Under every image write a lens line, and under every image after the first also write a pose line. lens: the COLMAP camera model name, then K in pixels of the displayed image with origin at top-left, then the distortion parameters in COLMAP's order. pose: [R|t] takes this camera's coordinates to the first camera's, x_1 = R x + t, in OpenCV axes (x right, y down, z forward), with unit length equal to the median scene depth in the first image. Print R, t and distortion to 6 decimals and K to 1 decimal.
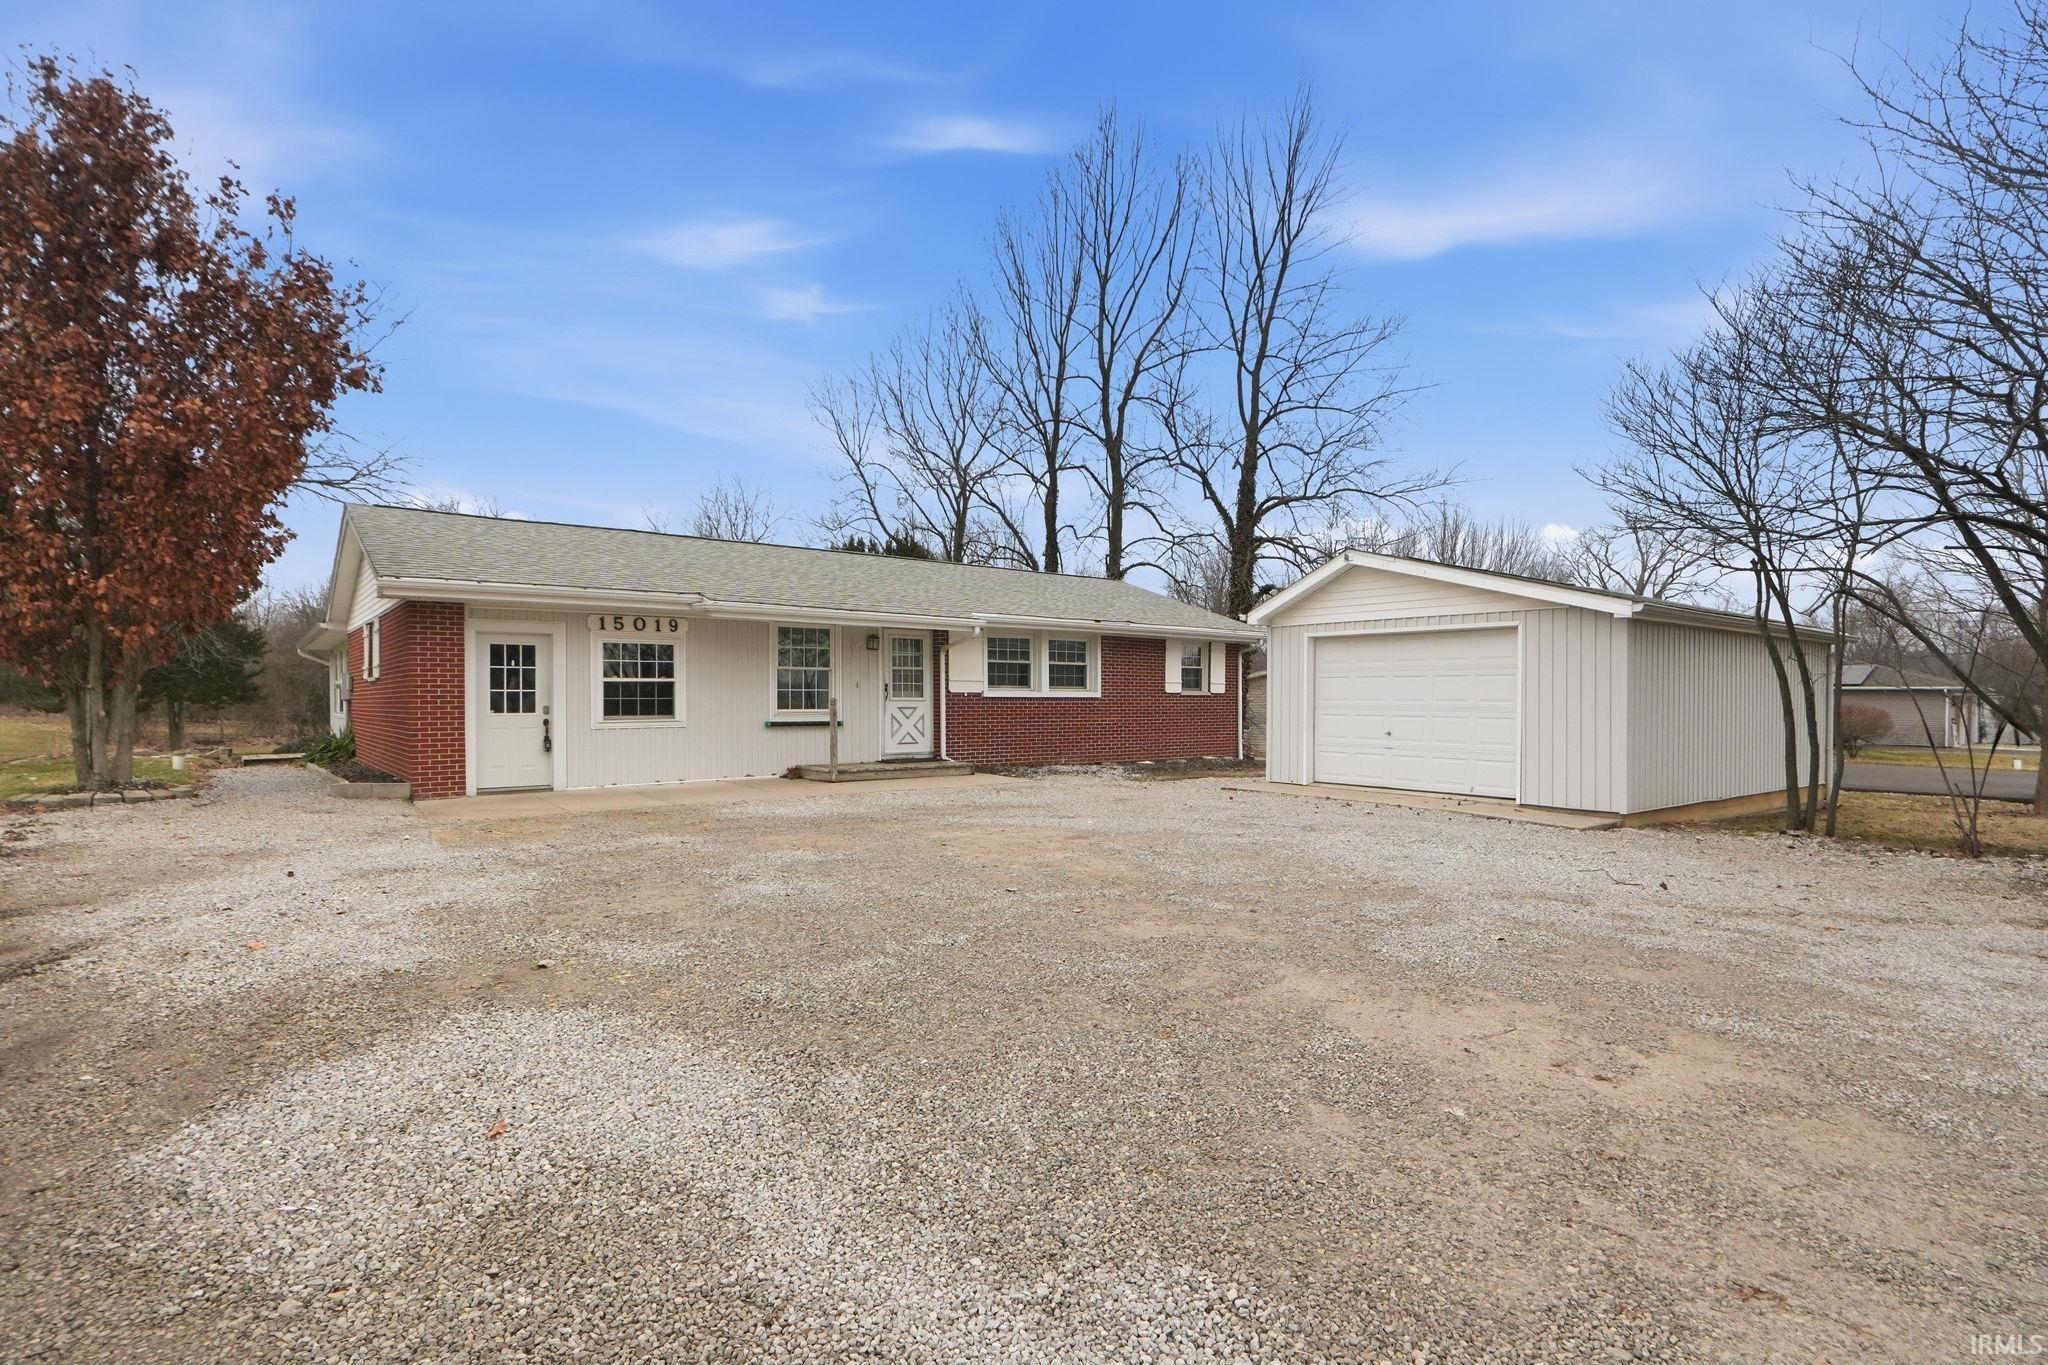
lens RADIAL K [[964.0, 0, 1015.0], [0, 964.0, 692.0], [0, 0, 1]] dist [-0.000958, -0.000616]
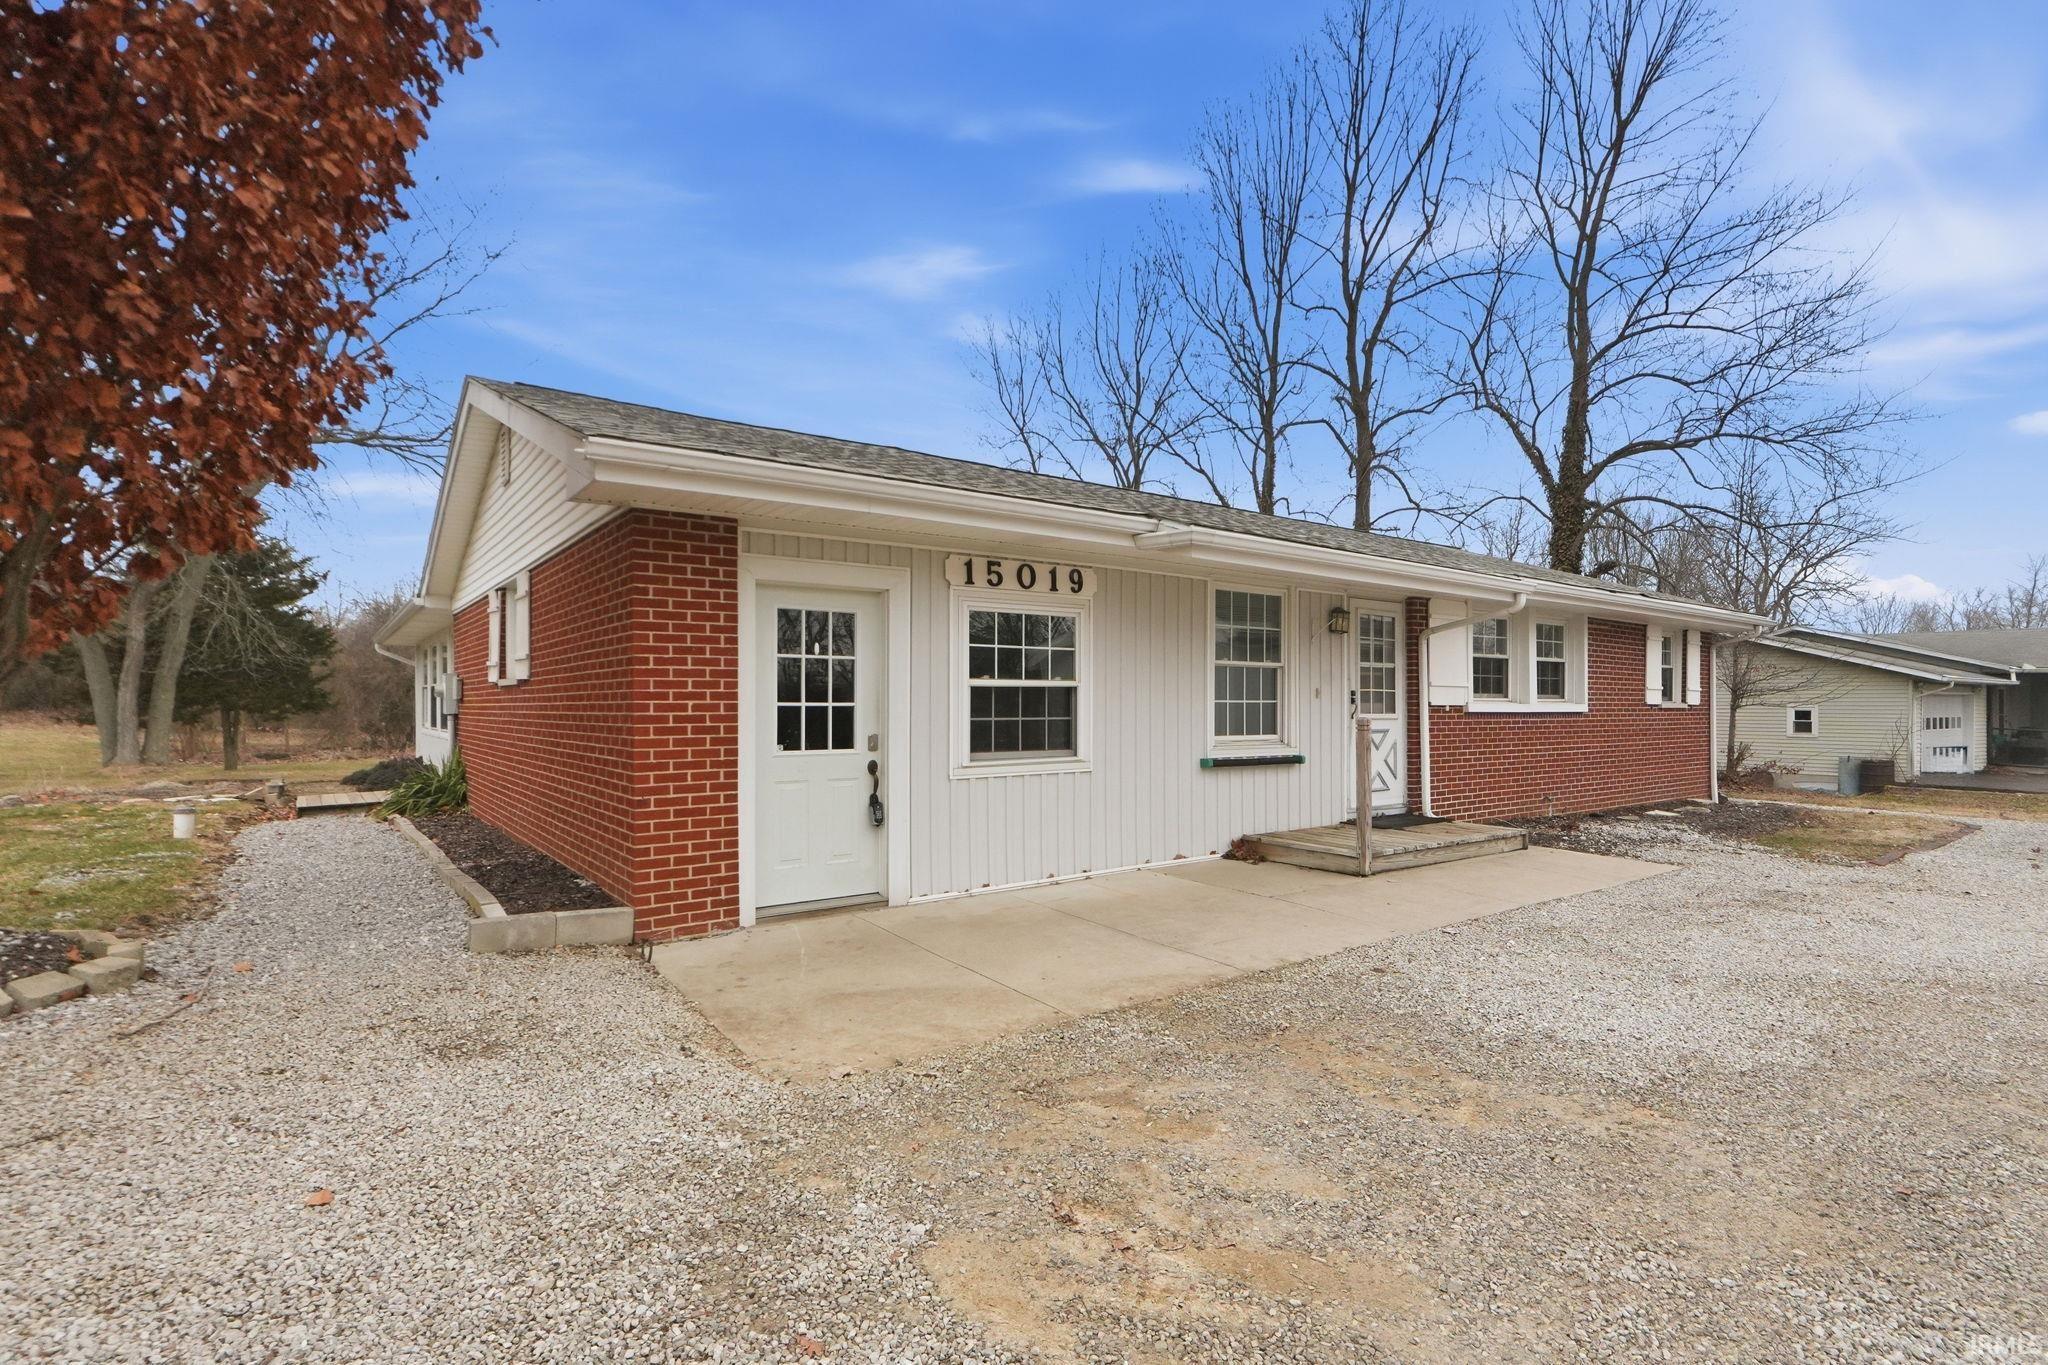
lens RADIAL K [[964.0, 0, 1031.1], [0, 964.0, 691.7], [0, 0, 1]] dist [-0.000958, -0.000616]
pose [[0.999325, 0.001055, -0.036728, -0.313102], [-0.001315, 0.999974, -0.007045, -0.003666], [0.036720, 0.007089, 0.999300, 0.407412]]
